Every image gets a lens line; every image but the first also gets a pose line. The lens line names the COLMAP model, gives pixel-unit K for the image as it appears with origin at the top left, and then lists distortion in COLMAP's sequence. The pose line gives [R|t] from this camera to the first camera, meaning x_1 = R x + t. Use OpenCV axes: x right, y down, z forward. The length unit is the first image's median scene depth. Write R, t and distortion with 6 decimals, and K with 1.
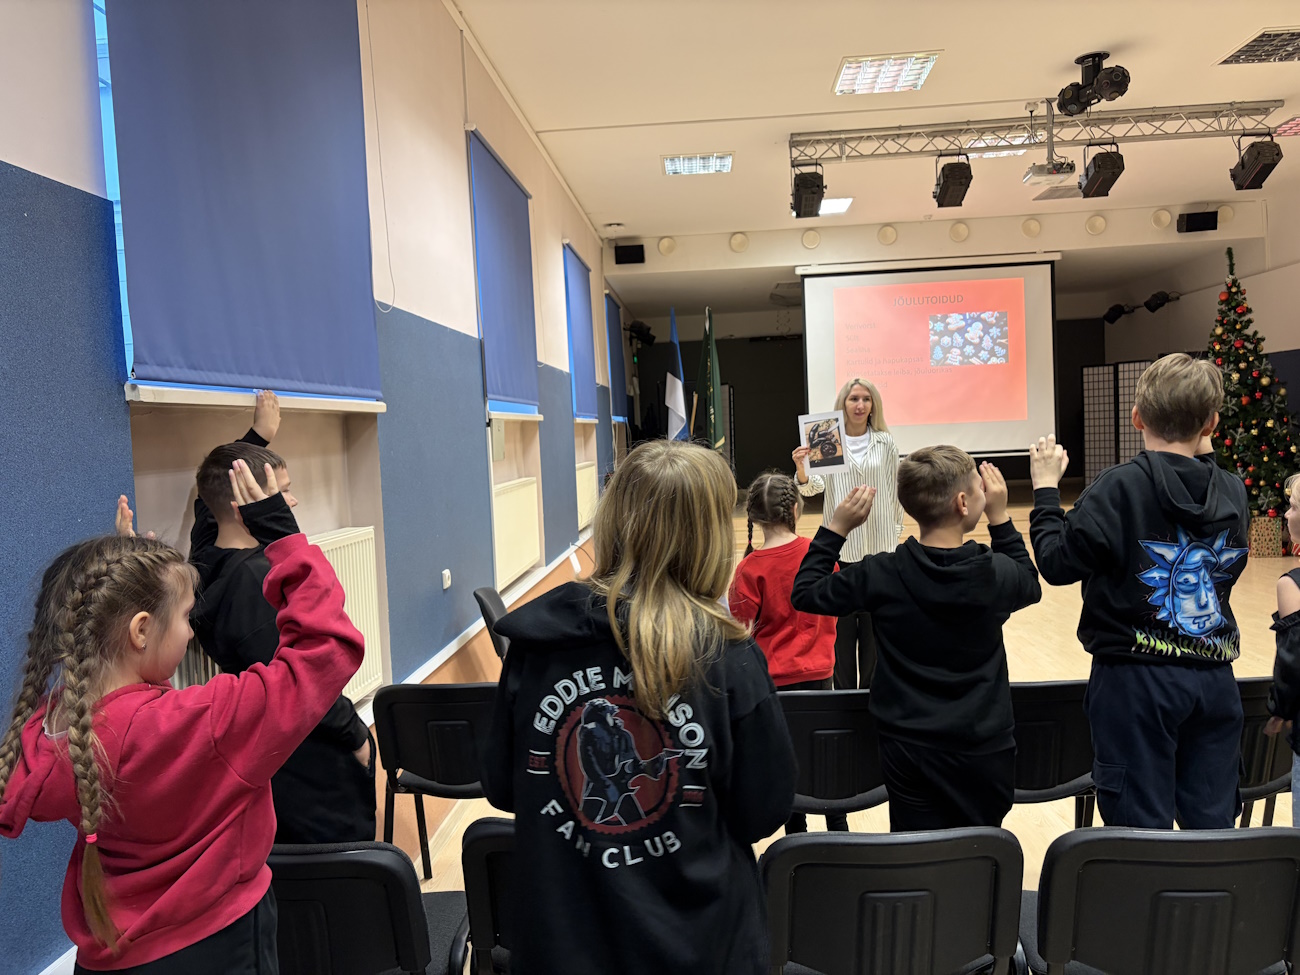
lens RADIAL K [[983.1, 0, 657.1], [0, 983.1, 487.8], [0, 0, 1]] dist [0.048541, -0.046149]
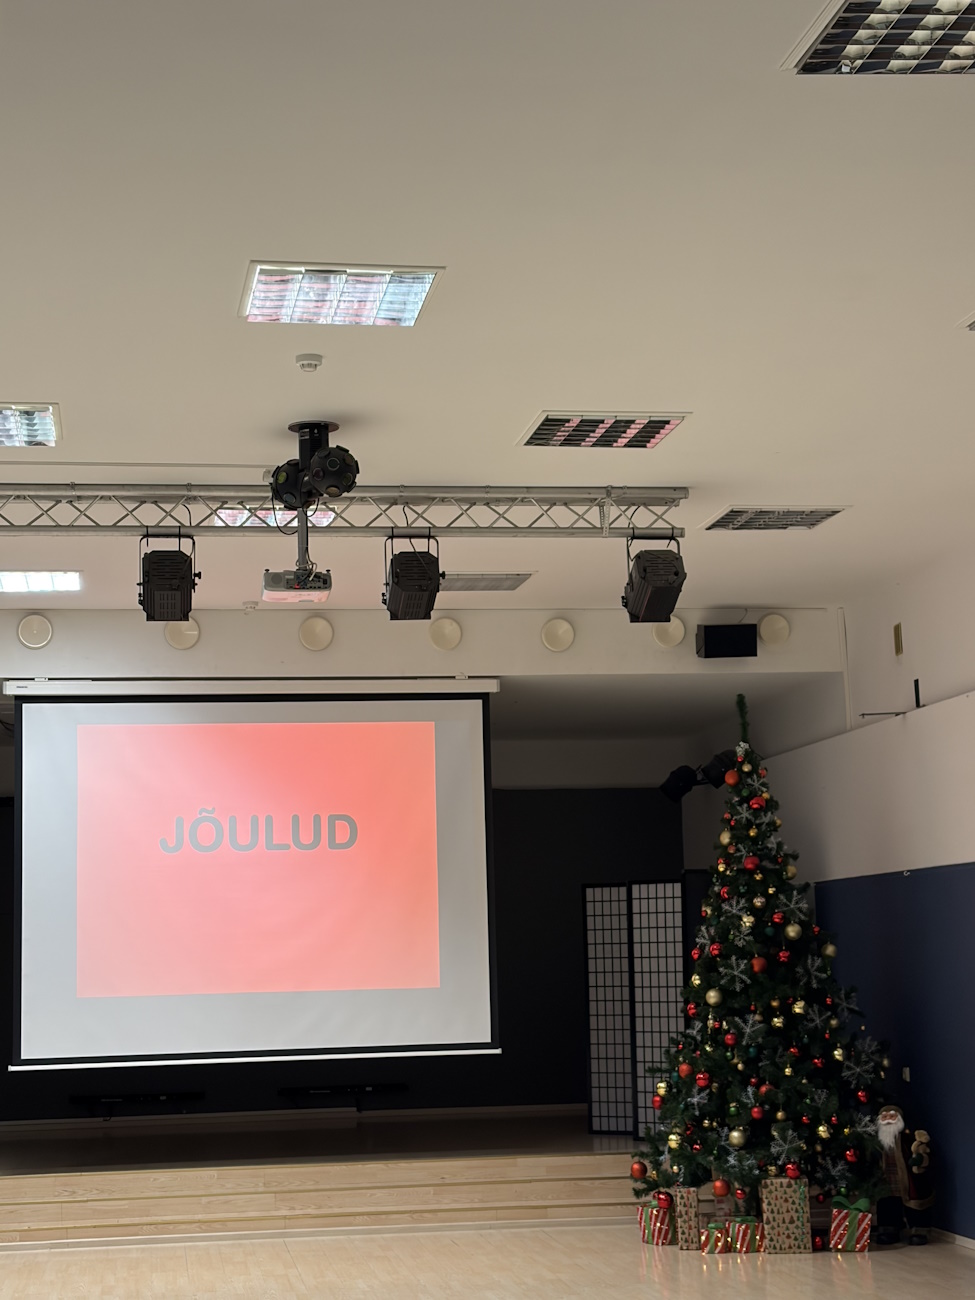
lens RADIAL K [[2391.4, 0, 501.4], [0, 2391.4, 661.9], [0, 0, 1]] dist [0.167267, 0.000000]
pose [[0.979866, 0.047695, 0.193875, 0.217542], [-0.010350, 0.981877, -0.189239, 0.003555], [-0.199387, 0.183422, 0.962601, -0.387368]]
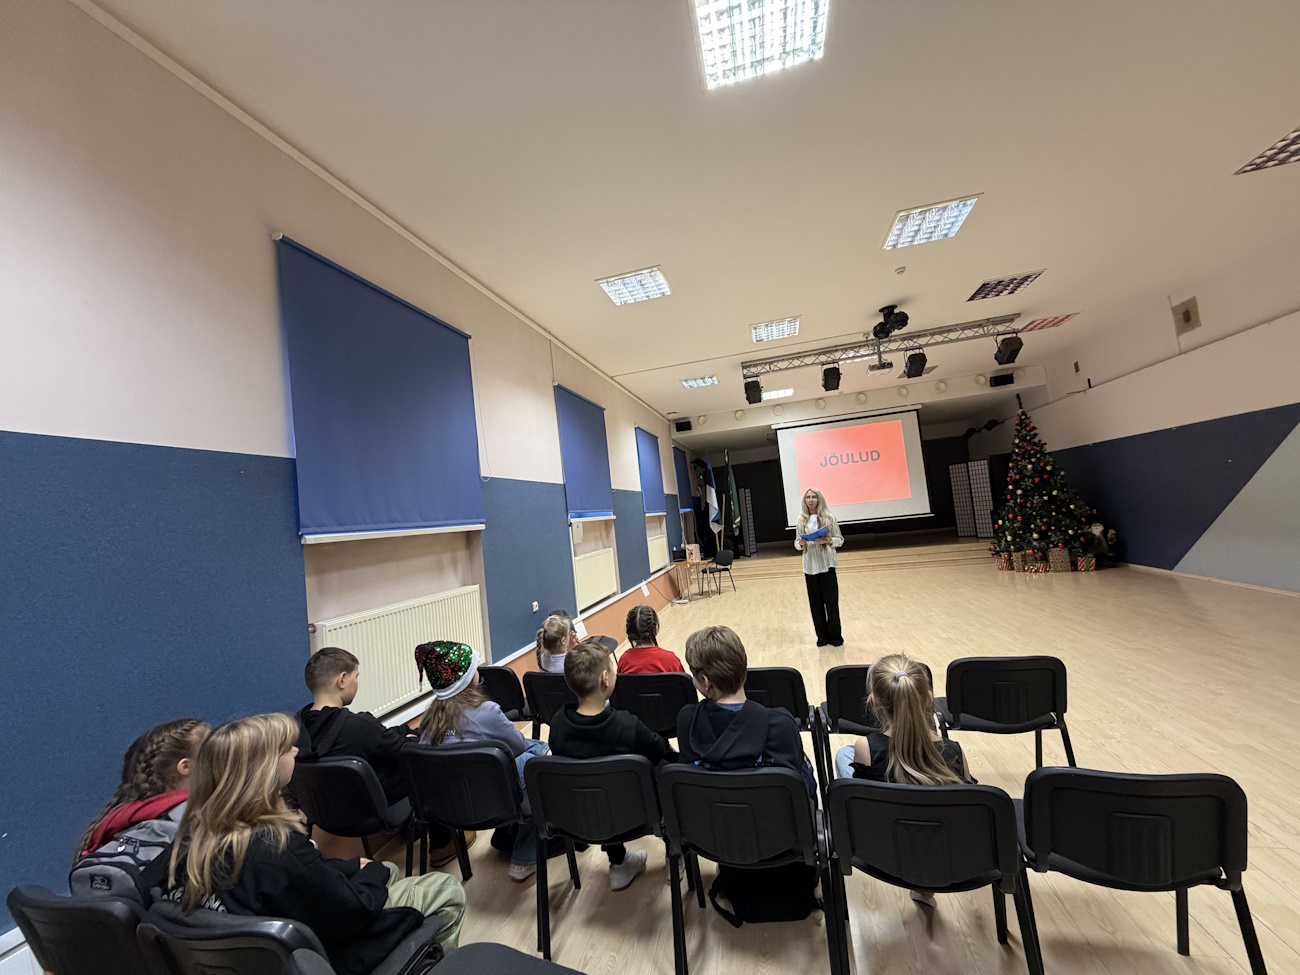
lens RADIAL K [[516.7, 0, 645.5], [0, 516.7, 489.1], [0, 0, 1]] dist [-0.000372, -0.000582]
pose [[0.977765, -0.067649, -0.198492, 0.134004], [0.047484, 0.993375, -0.104653, -0.014448], [0.204256, 0.092901, 0.974499, -0.001118]]
